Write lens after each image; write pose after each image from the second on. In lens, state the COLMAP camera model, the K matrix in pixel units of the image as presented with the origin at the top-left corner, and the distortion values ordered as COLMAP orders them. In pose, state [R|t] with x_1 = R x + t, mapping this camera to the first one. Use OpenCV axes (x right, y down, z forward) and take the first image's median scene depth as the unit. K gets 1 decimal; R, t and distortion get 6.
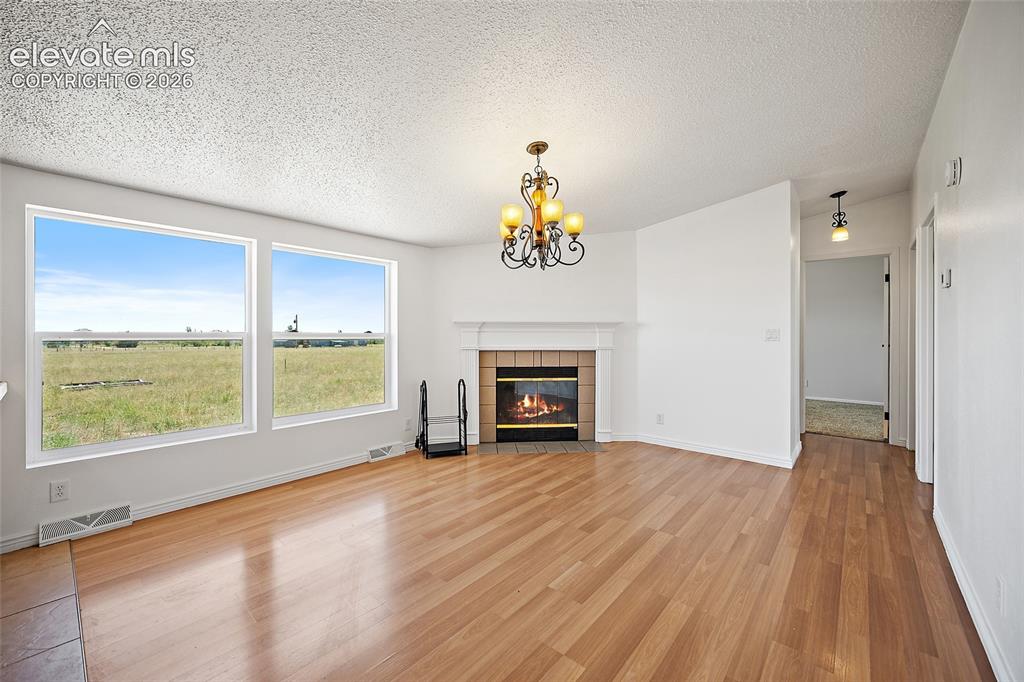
lens RADIAL K [[409.9, 0, 512.3], [0, 409.9, 334.0], [0, 0, 1]] dist [-0.000795, 0.001270]
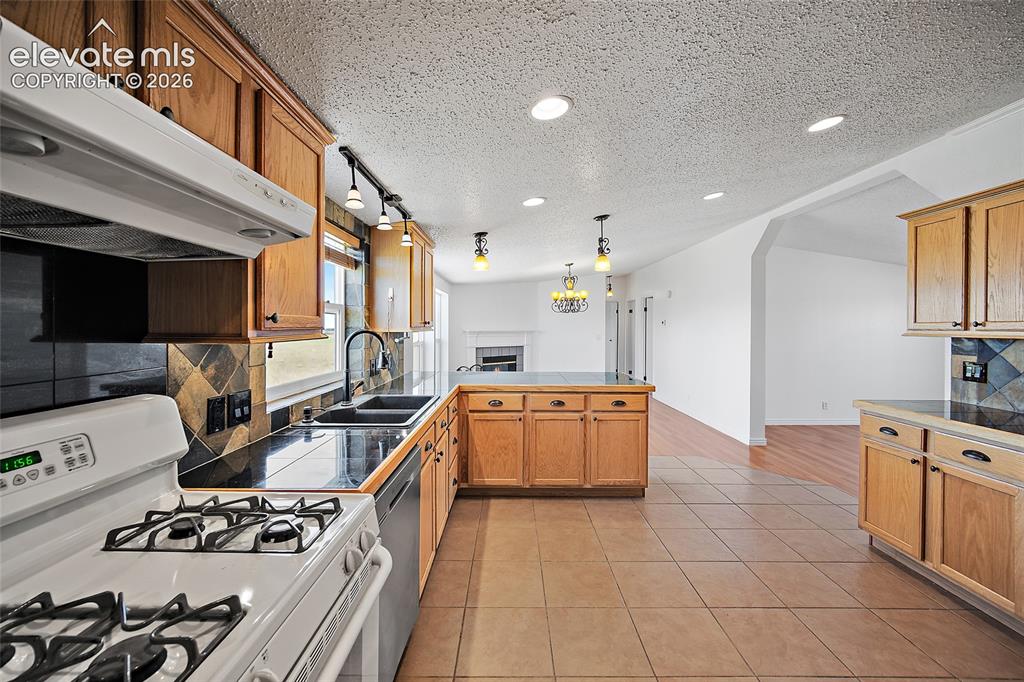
lens RADIAL K [[409.9, 0, 510.4], [0, 409.9, 336.6], [0, 0, 1]] dist [-0.000795, 0.001270]
pose [[0.753121, -0.010767, 0.657794, -1.171711], [-0.006520, 0.999695, 0.023829, -0.051203], [-0.657849, -0.022235, 0.752821, -0.398206]]
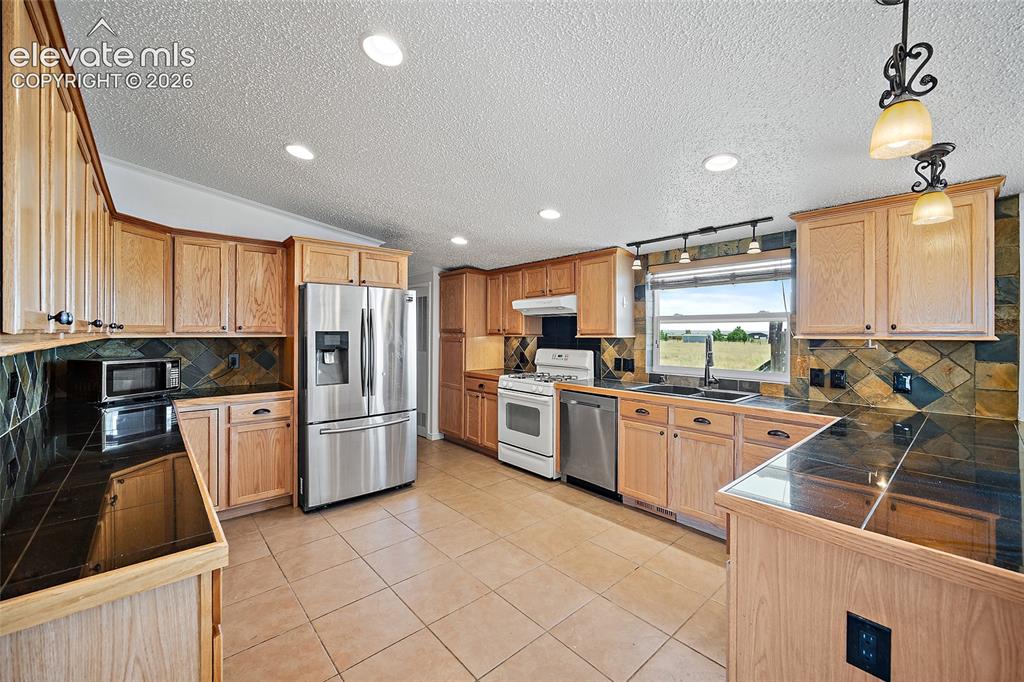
lens RADIAL K [[409.9, 0, 513.9], [0, 409.9, 330.8], [0, 0, 1]] dist [-0.000795, 0.001270]
pose [[-0.131569, -0.002706, -0.991303, -0.123155], [0.000260, 0.999996, -0.002765, -0.051915], [0.991307, -0.000621, -0.131568, -0.087262]]
